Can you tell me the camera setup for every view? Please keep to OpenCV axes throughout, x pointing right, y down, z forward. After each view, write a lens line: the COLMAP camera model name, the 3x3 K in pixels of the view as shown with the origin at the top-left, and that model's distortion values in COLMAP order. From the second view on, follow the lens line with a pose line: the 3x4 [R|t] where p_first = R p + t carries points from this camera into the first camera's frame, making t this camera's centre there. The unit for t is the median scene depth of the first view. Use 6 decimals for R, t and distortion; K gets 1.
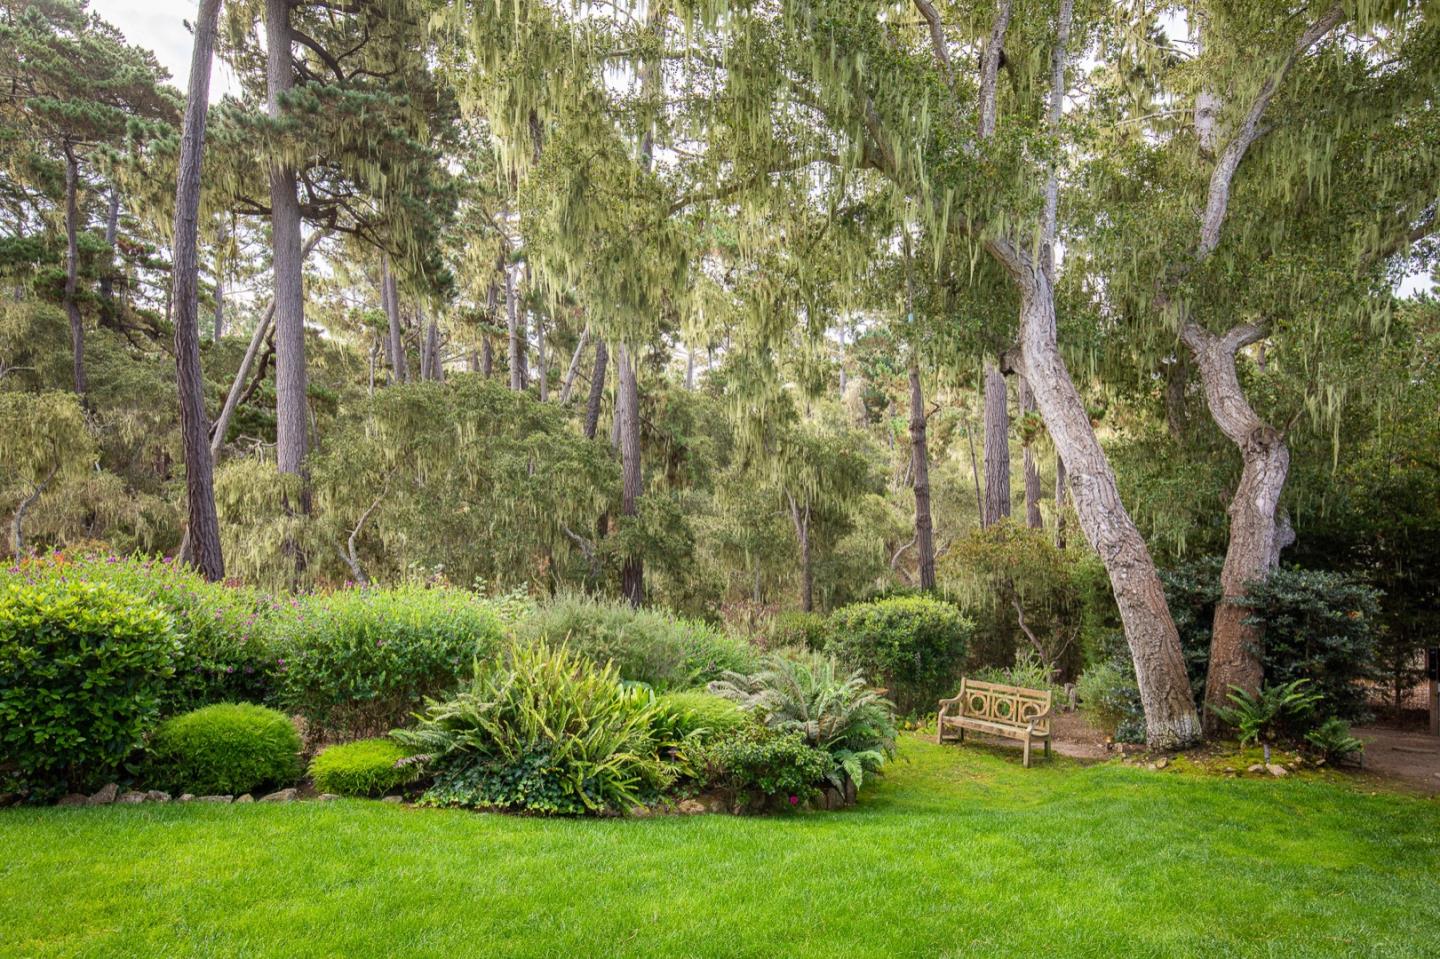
lens RADIAL K [[798.4, 0, 720.8], [0, 798.4, 485.0], [0, 0, 1]] dist [-0.003913, 0.000305]
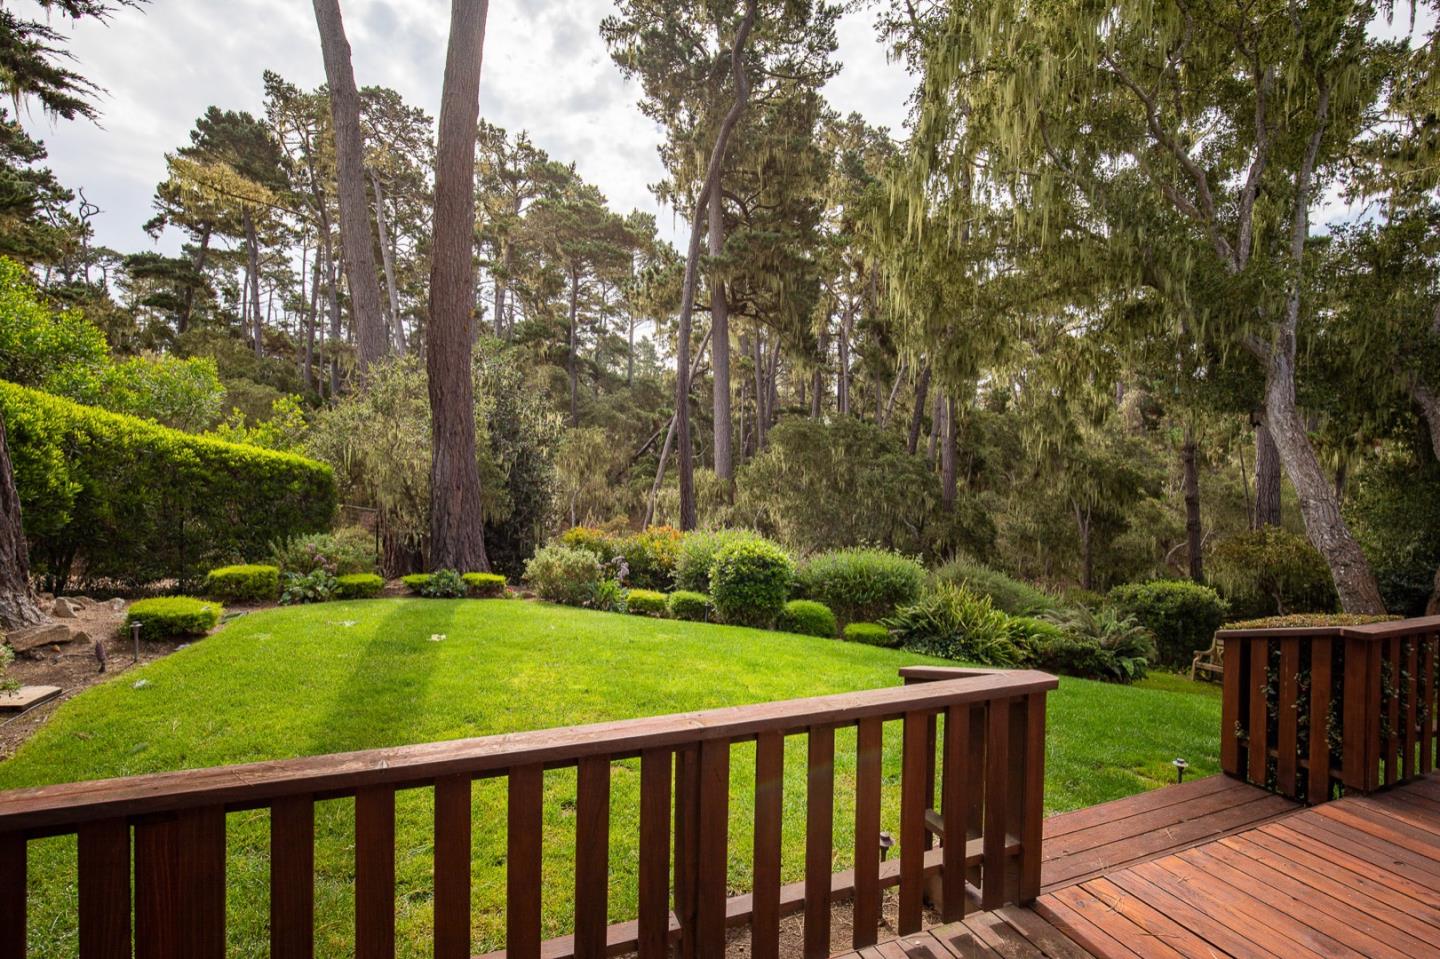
lens RADIAL K [[694.3, 0, 723.1], [0, 694.3, 479.1], [0, 0, 1]] dist [-0.020844, 0.001127]
pose [[0.933596, 0.018491, -0.357850, -0.066918], [-0.017565, 0.999829, 0.005838, -0.027569], [0.357896, 0.000835, 0.933761, -0.373064]]
